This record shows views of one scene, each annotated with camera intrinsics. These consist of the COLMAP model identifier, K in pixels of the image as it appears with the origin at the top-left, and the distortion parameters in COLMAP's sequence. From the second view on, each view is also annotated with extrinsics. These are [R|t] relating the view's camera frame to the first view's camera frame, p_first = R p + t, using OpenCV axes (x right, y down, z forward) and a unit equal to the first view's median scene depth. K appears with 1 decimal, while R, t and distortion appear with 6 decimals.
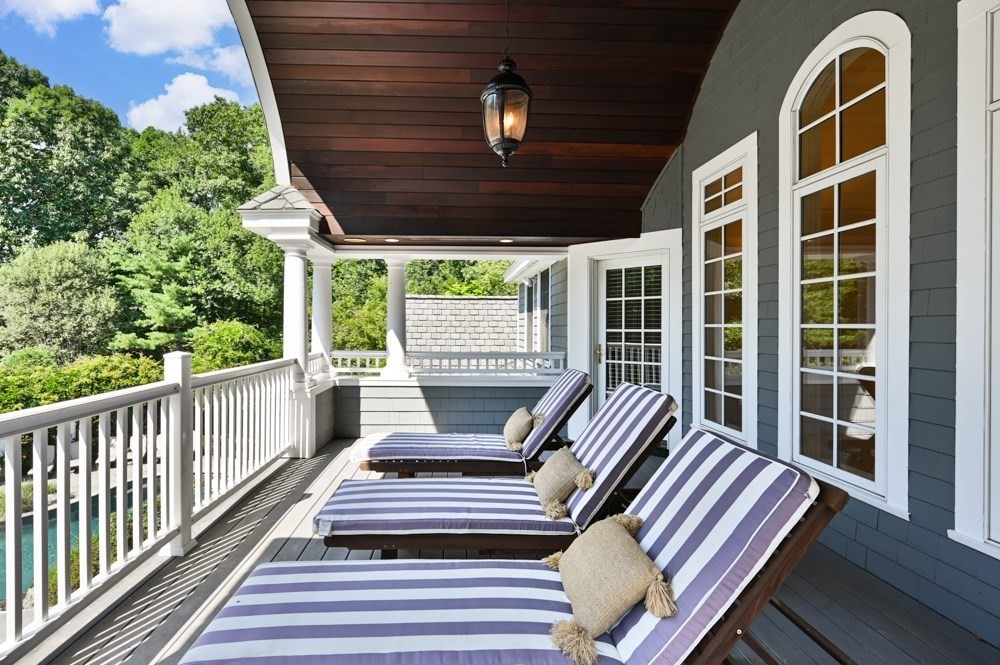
lens RADIAL K [[472.6, 0, 466.2], [0, 472.6, 322.8], [0, 0, 1]] dist [0.000571, -0.000306]
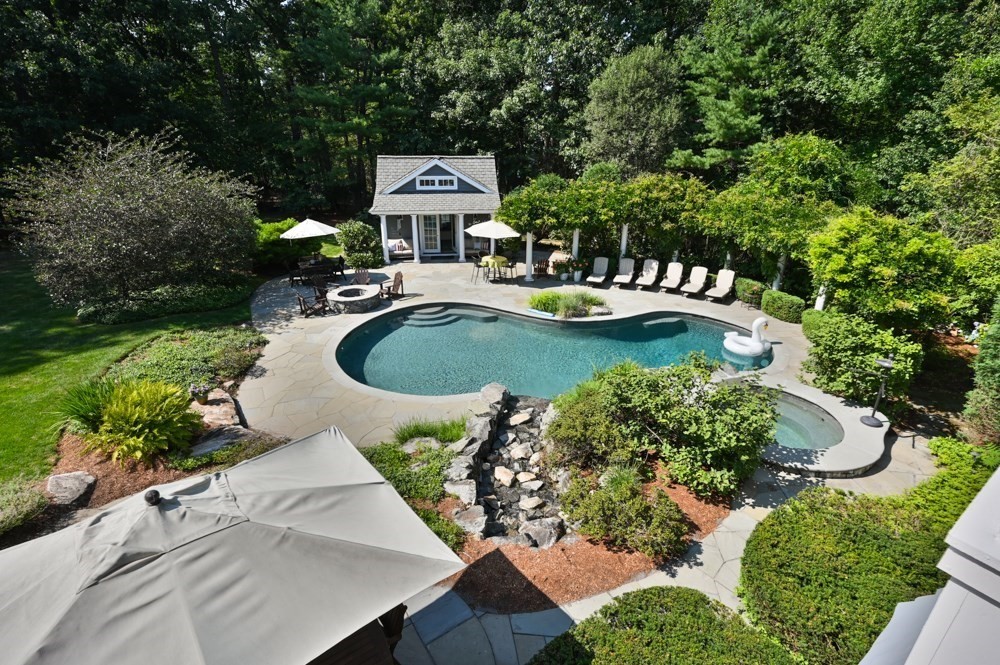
lens RADIAL K [[472.6, 0, 496.5], [0, 472.6, 328.7], [0, 0, 1]] dist [0.000571, -0.000306]
pose [[0.537424, 0.315529, -0.782059, -0.072298], [0.001084, 0.927107, 0.374795, 0.000221], [0.843311, -0.202271, 0.497908, 0.143333]]
